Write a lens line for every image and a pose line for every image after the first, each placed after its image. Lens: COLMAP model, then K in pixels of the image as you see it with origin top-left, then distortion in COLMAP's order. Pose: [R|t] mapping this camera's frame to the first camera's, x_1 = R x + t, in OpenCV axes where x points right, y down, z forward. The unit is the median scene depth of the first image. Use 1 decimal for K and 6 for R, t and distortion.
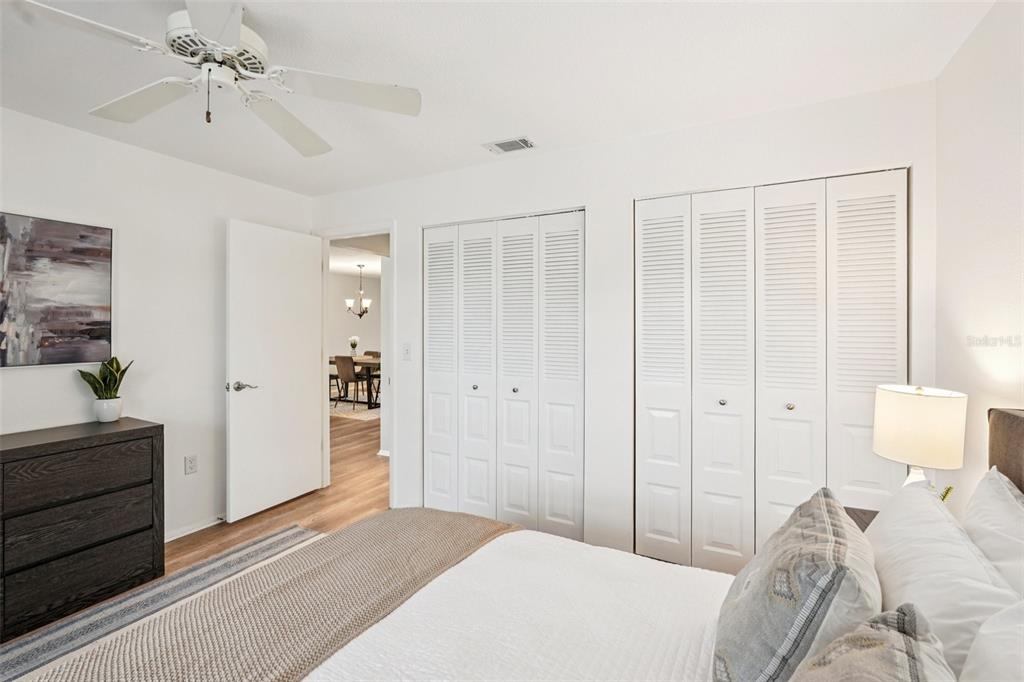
lens RADIAL K [[461.0, 0, 511.6], [0, 461.0, 330.8], [0, 0, 1]] dist [-0.010780, 0.002388]
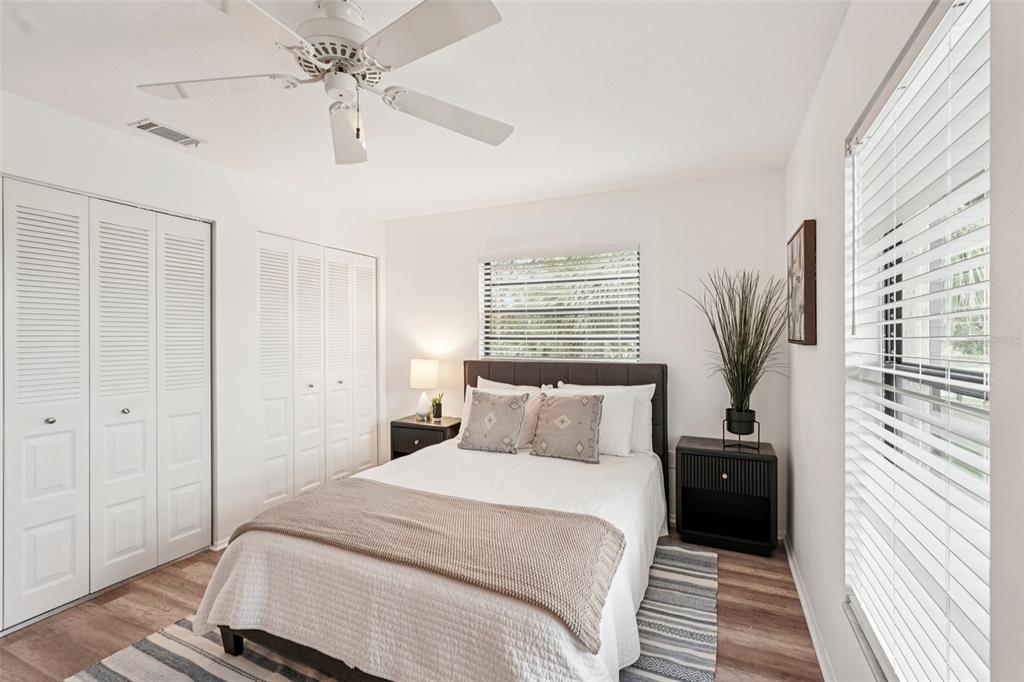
lens RADIAL K [[461.0, 0, 510.4], [0, 461.0, 338.4], [0, 0, 1]] dist [-0.010780, 0.002388]
pose [[-0.053933, -0.012127, 0.998471, -0.882295], [0.004063, 0.999915, 0.012364, -0.010593], [-0.998536, 0.004724, -0.053879, 0.361290]]
